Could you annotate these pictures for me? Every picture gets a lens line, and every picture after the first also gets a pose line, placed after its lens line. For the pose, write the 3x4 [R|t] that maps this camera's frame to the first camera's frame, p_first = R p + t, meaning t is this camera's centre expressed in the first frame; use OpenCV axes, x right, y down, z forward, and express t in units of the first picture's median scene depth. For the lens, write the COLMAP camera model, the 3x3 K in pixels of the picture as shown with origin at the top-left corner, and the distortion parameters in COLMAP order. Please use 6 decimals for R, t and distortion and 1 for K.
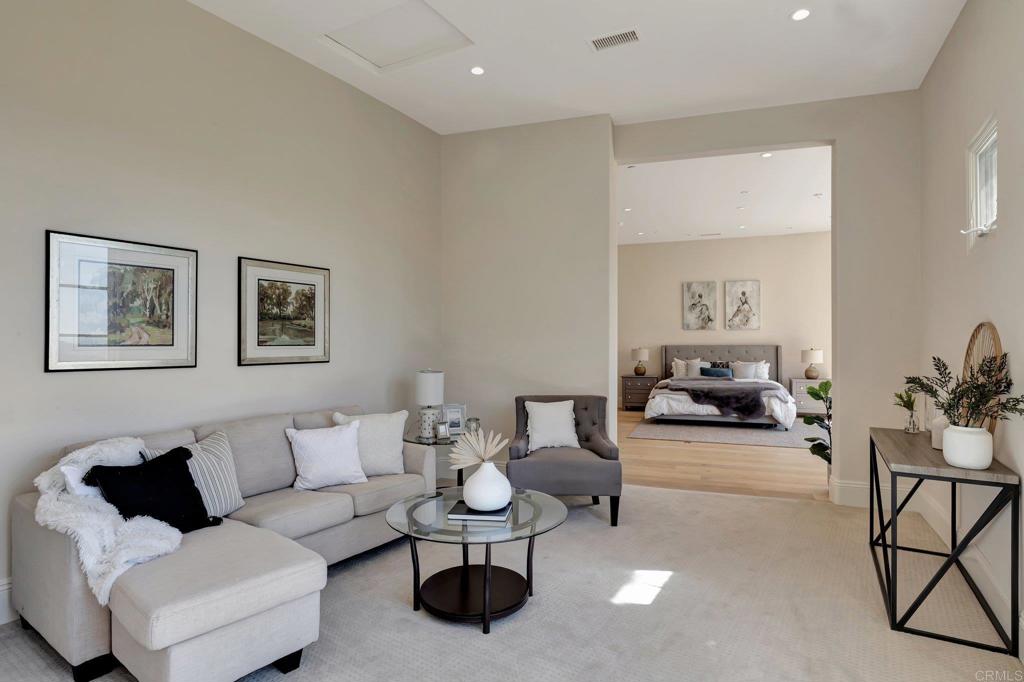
lens RADIAL K [[541.2, 0, 512.0], [0, 541.2, 341.0], [0, 0, 1]] dist [-0.002342, -0.000871]
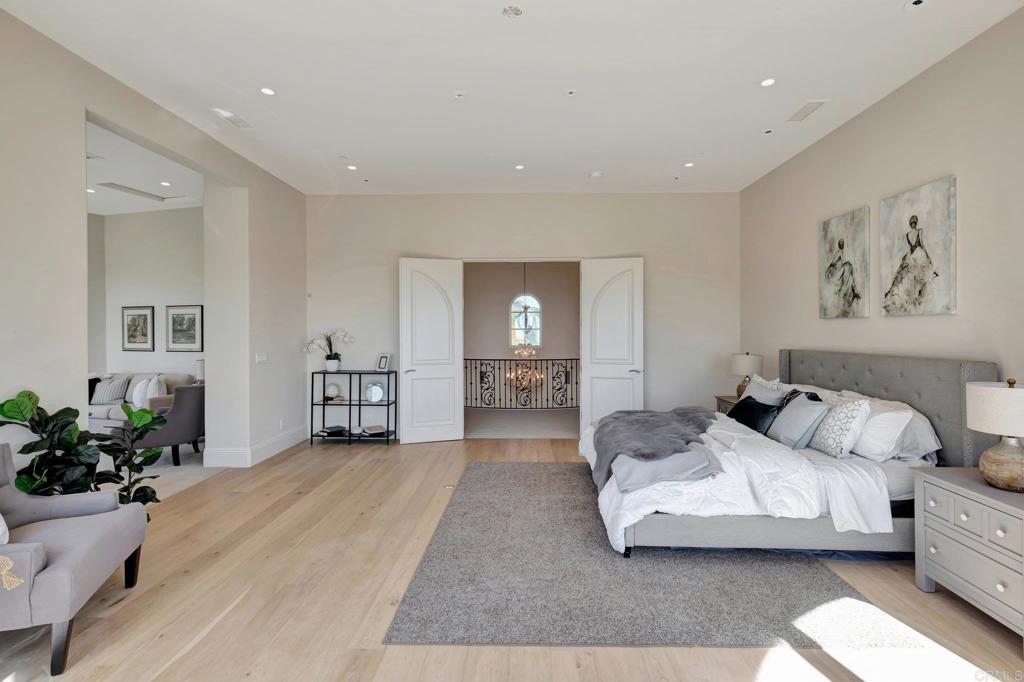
lens RADIAL K [[468.7, 0, 515.4], [0, 468.7, 330.1], [0, 0, 1]] dist [0.001575, 0.000051]
pose [[0.301146, -0.005838, -0.953560, 0.660118], [0.005137, 0.999977, -0.004500, -0.010843], [0.953564, -0.003543, 0.301169, 0.629937]]
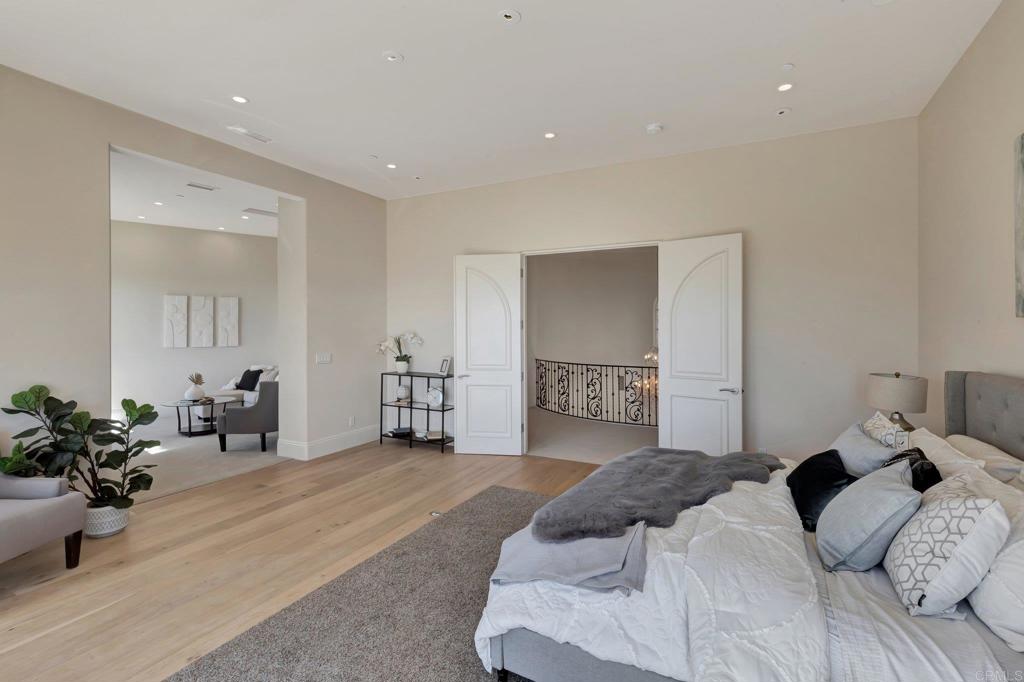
lens RADIAL K [[468.7, 0, 515.4], [0, 468.7, 330.1], [0, 0, 1]] dist [0.001575, 0.000051]
pose [[-0.135065, -0.002499, -0.990834, 0.593504], [0.000943, 0.999996, -0.002651, -0.015325], [0.990836, -0.001292, -0.135063, 0.817239]]
